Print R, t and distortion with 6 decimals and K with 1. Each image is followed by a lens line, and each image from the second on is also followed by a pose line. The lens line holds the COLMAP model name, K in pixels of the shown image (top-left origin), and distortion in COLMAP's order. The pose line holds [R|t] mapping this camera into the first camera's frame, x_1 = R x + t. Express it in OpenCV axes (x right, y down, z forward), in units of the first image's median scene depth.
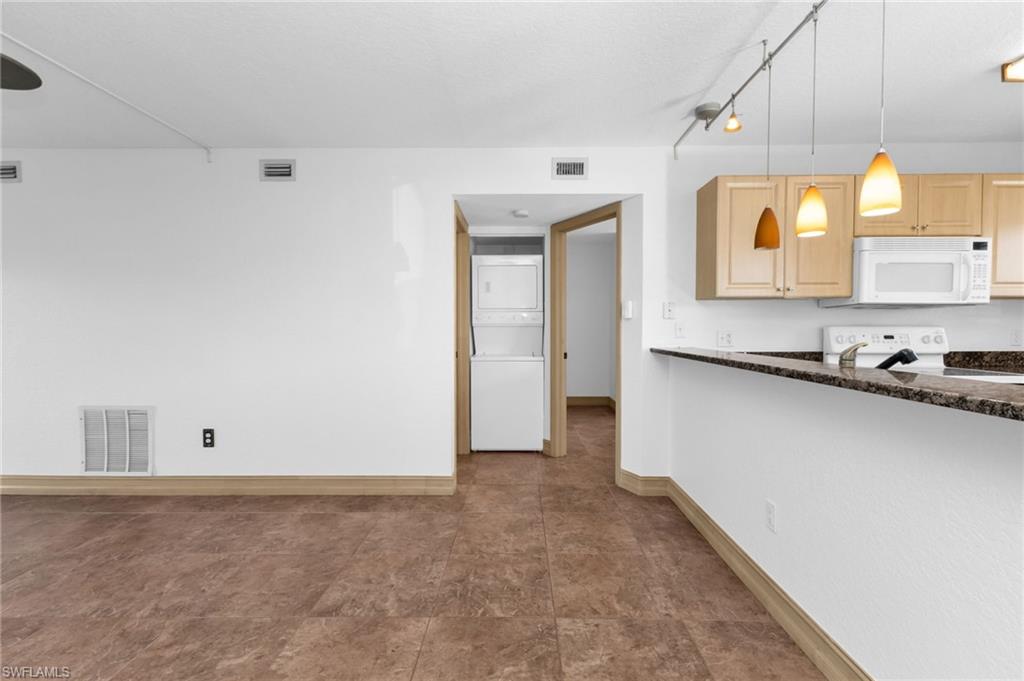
lens RADIAL K [[449.0, 0, 512.0], [0, 449.0, 340.5], [0, 0, 1]] dist [0.009496, -0.000118]
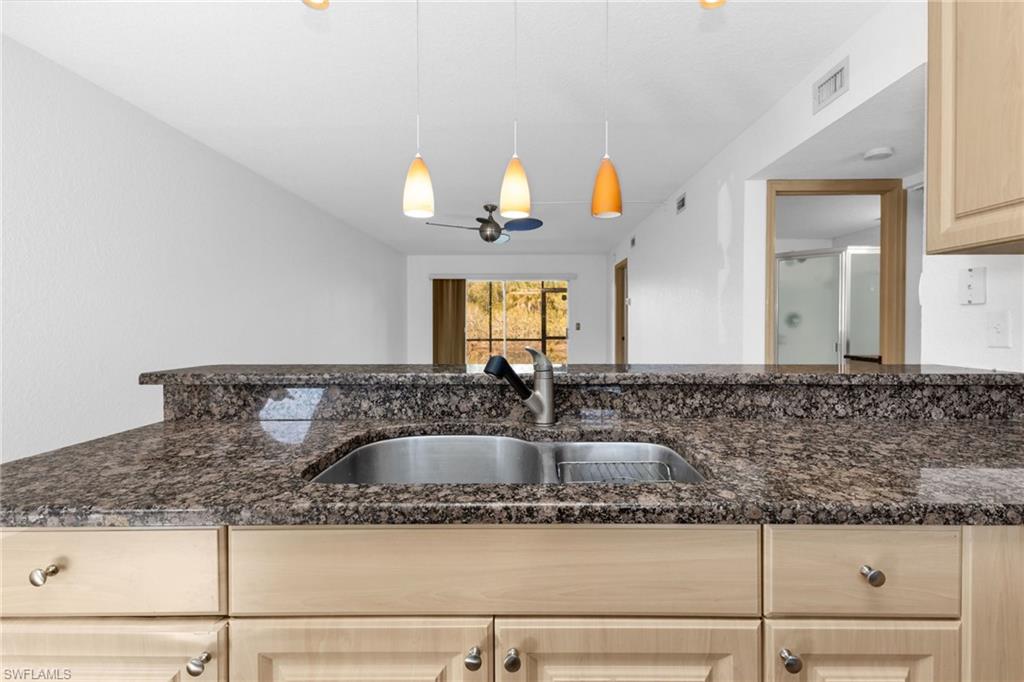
lens RADIAL K [[447.5, 0, 528.7], [0, 447.5, 330.6], [0, 0, 1]] dist [0.014299, 0.000071]
pose [[0.014292, 0.019350, -0.999711, 0.857367], [-0.028322, 0.999419, 0.018939, -0.019385], [0.999497, 0.028043, 0.014832, 0.586388]]
